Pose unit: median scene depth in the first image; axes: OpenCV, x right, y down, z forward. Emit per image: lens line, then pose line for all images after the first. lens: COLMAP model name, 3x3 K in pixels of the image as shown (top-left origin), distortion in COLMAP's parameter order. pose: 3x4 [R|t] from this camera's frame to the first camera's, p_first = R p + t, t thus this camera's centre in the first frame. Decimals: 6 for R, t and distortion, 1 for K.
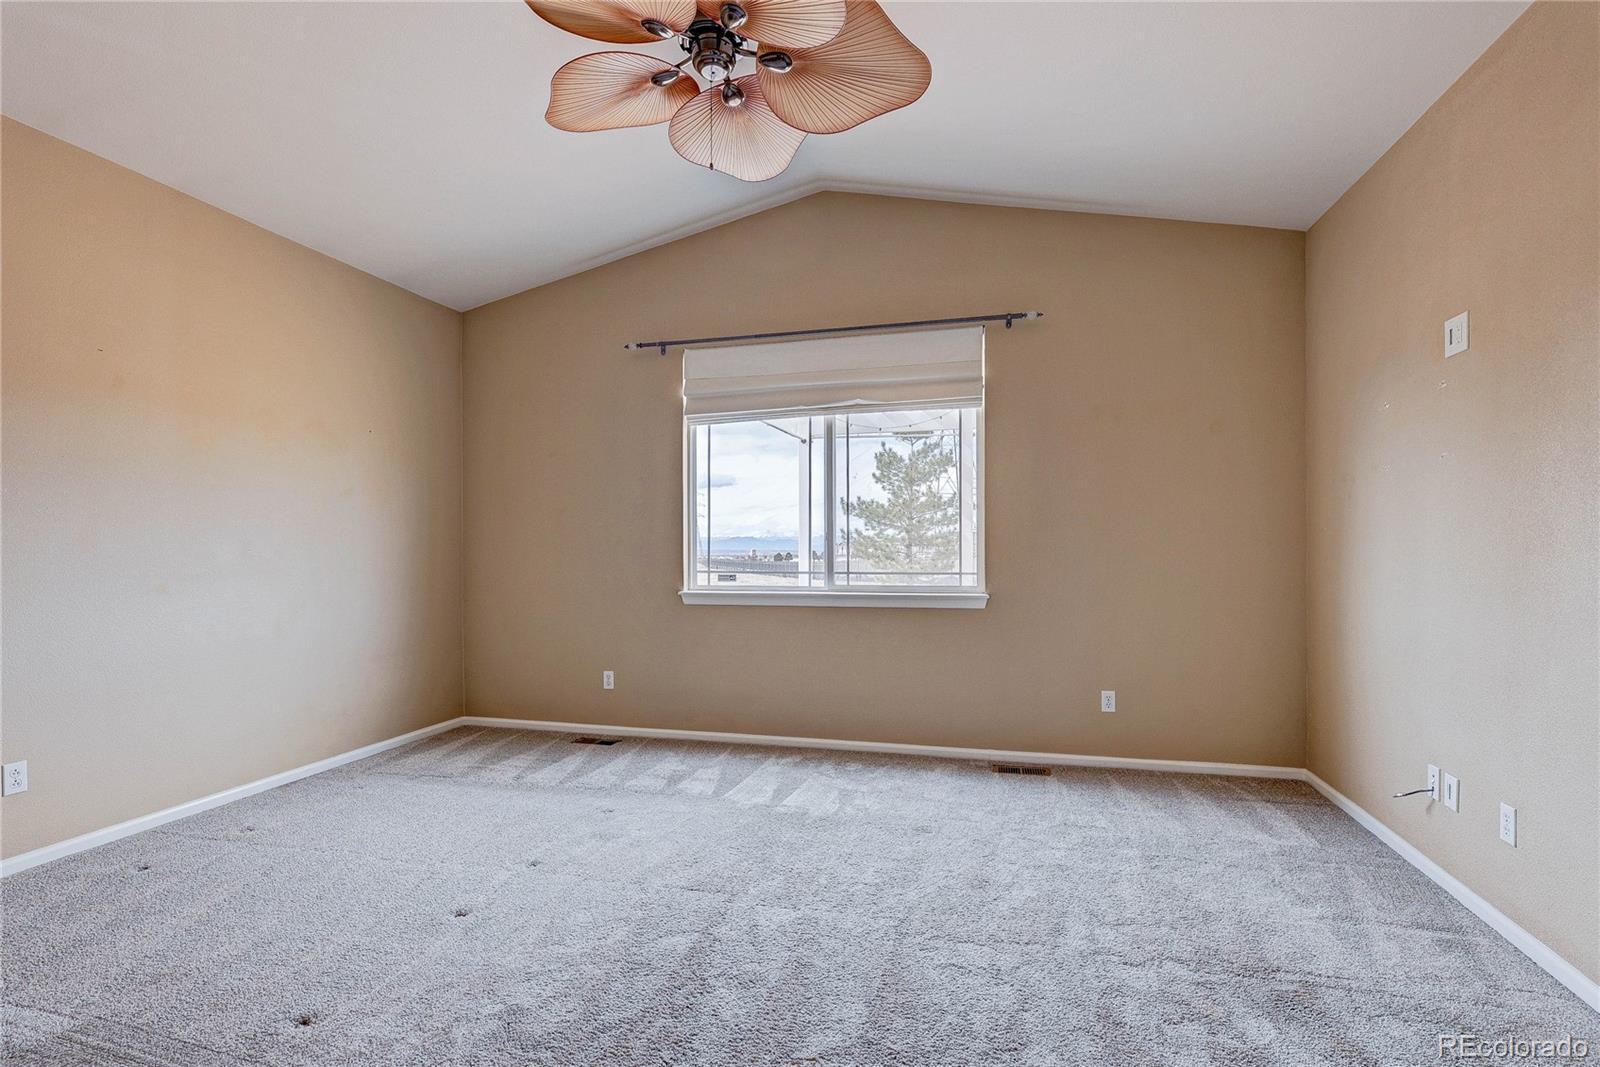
lens RADIAL K [[756.7, 0, 801.5], [0, 756.7, 563.2], [0, 0, 1]] dist [-0.001085, -0.000417]
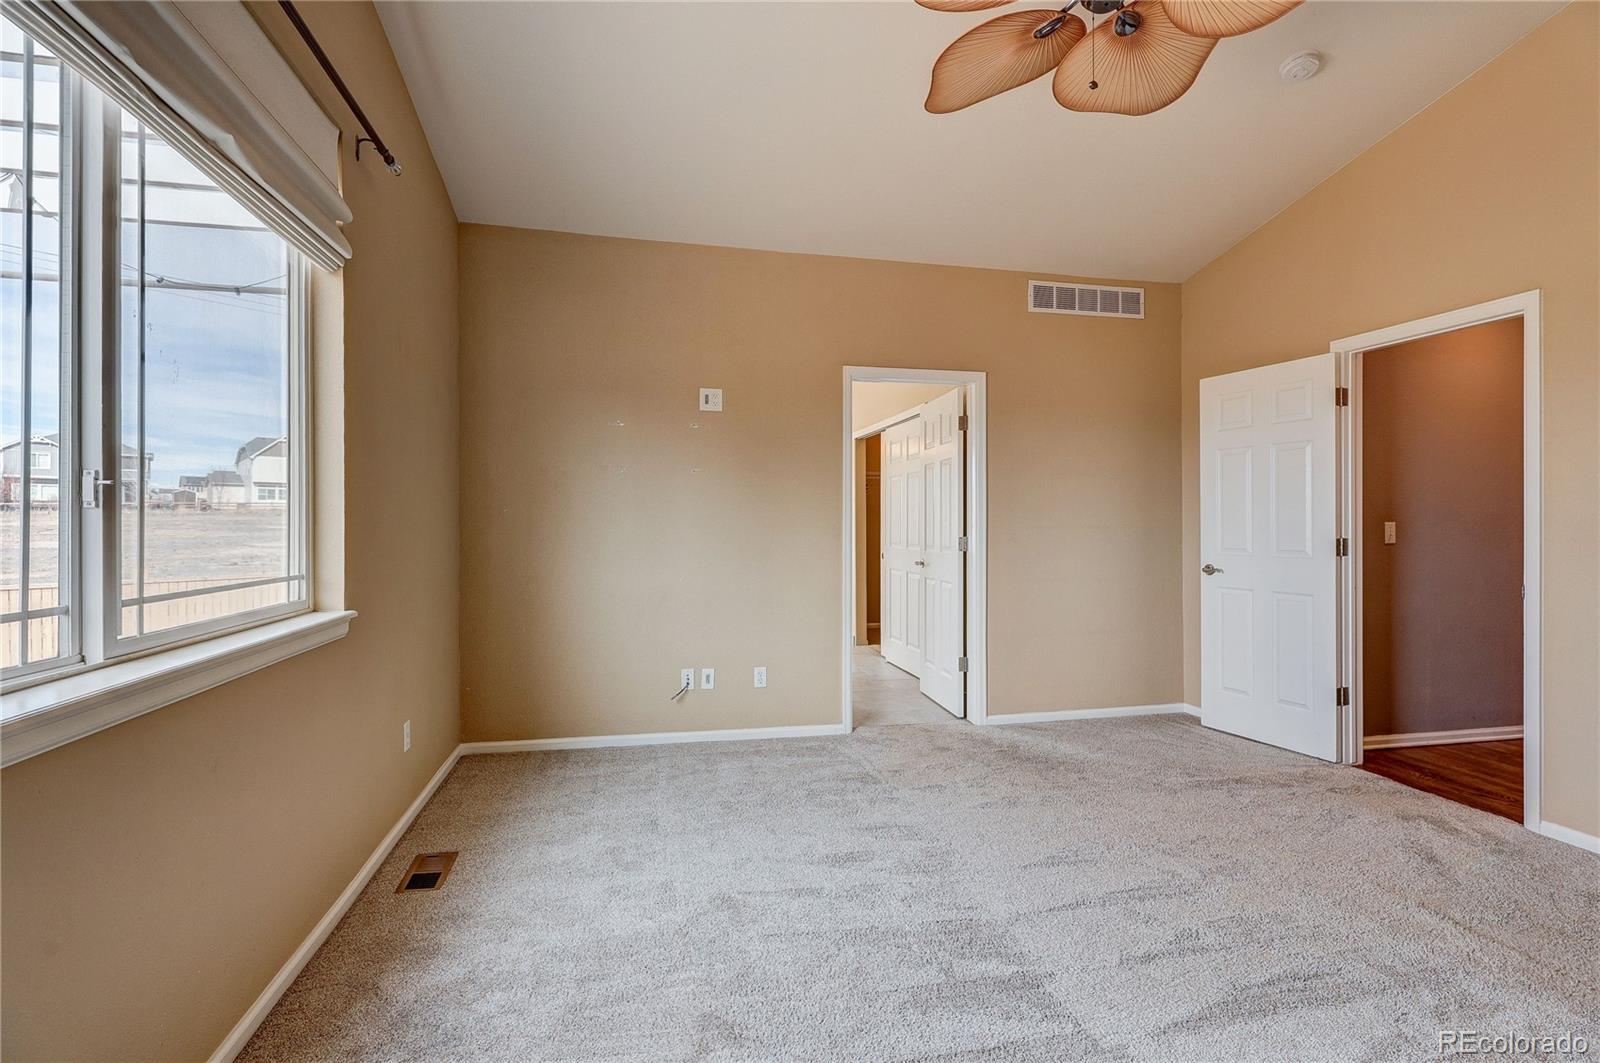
lens RADIAL K [[738.9, 0, 800.0], [0, 738.9, 531.5], [0, 0, 1]] dist [0.000740, 0.000018]
pose [[-0.459748, -0.005743, 0.888031, -0.399671], [0.012136, 0.999845, 0.012749, -0.020628], [-0.887966, 0.016638, -0.459607, 0.959938]]
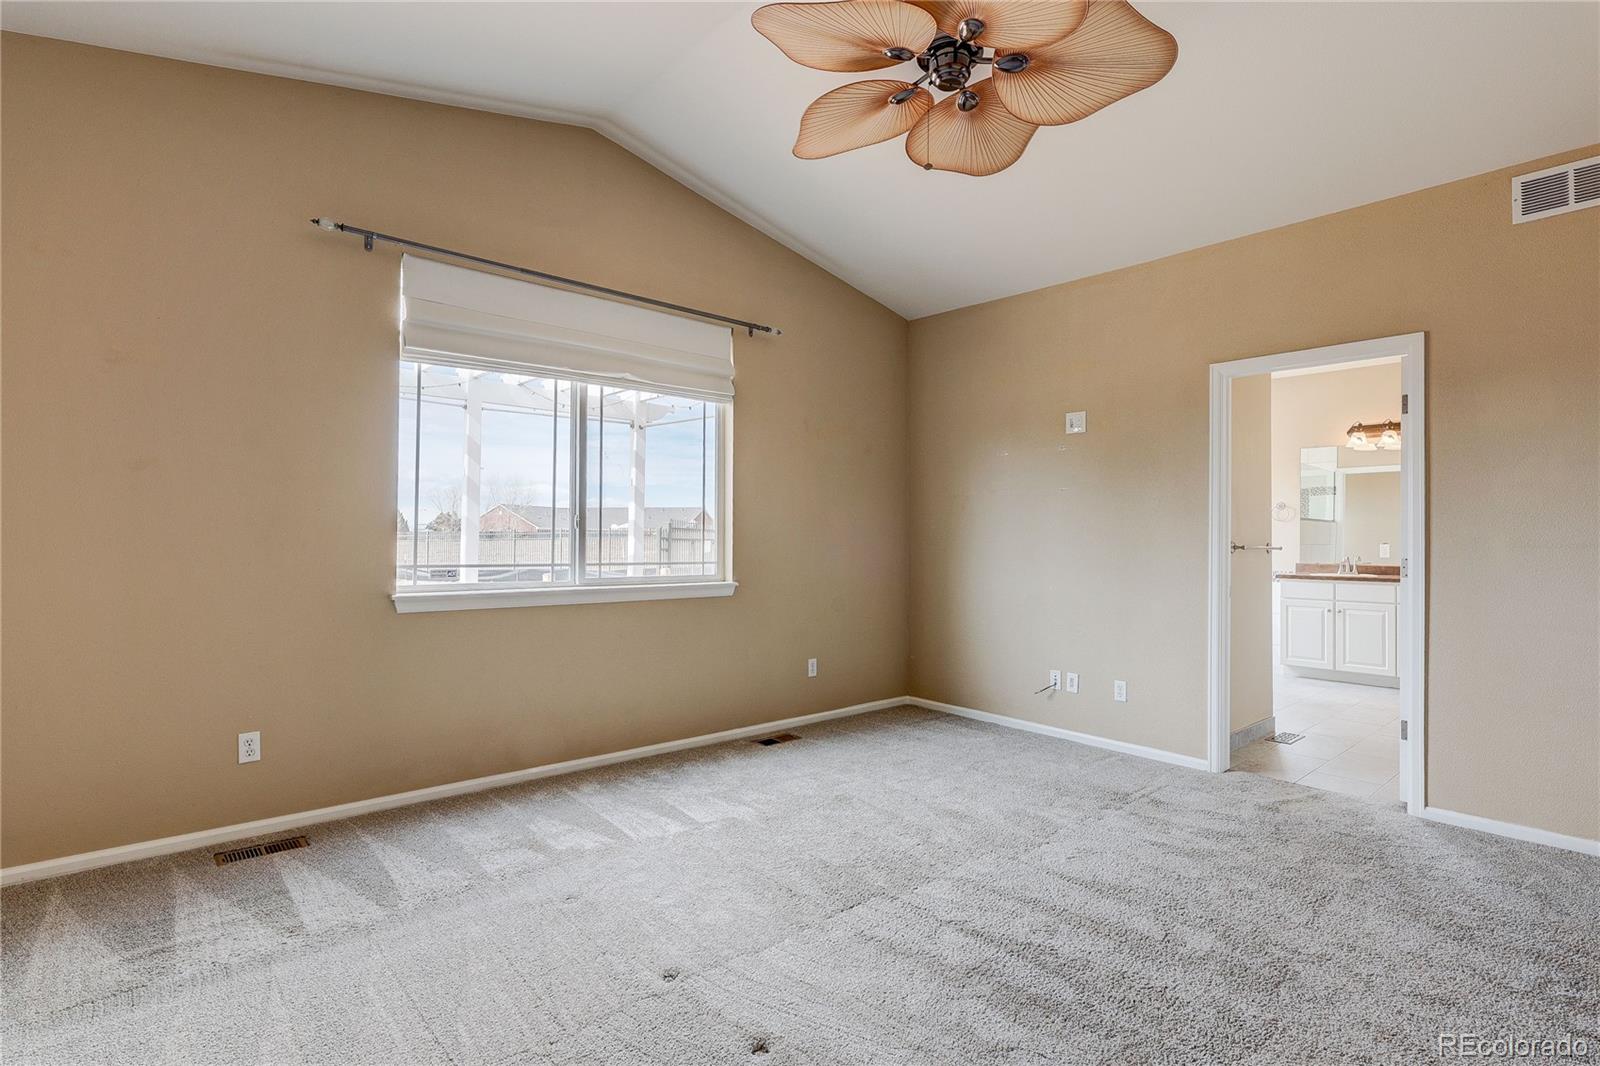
lens RADIAL K [[778.7, 0, 800.0], [0, 778.7, 533.0], [0, 0, 1]] dist [-0.002582, 0.000063]
pose [[0.553804, 0.014039, 0.832529, -0.615208], [0.001662, 0.999837, -0.017965, -0.007565], [-0.832645, 0.011332, 0.553691, 0.323337]]
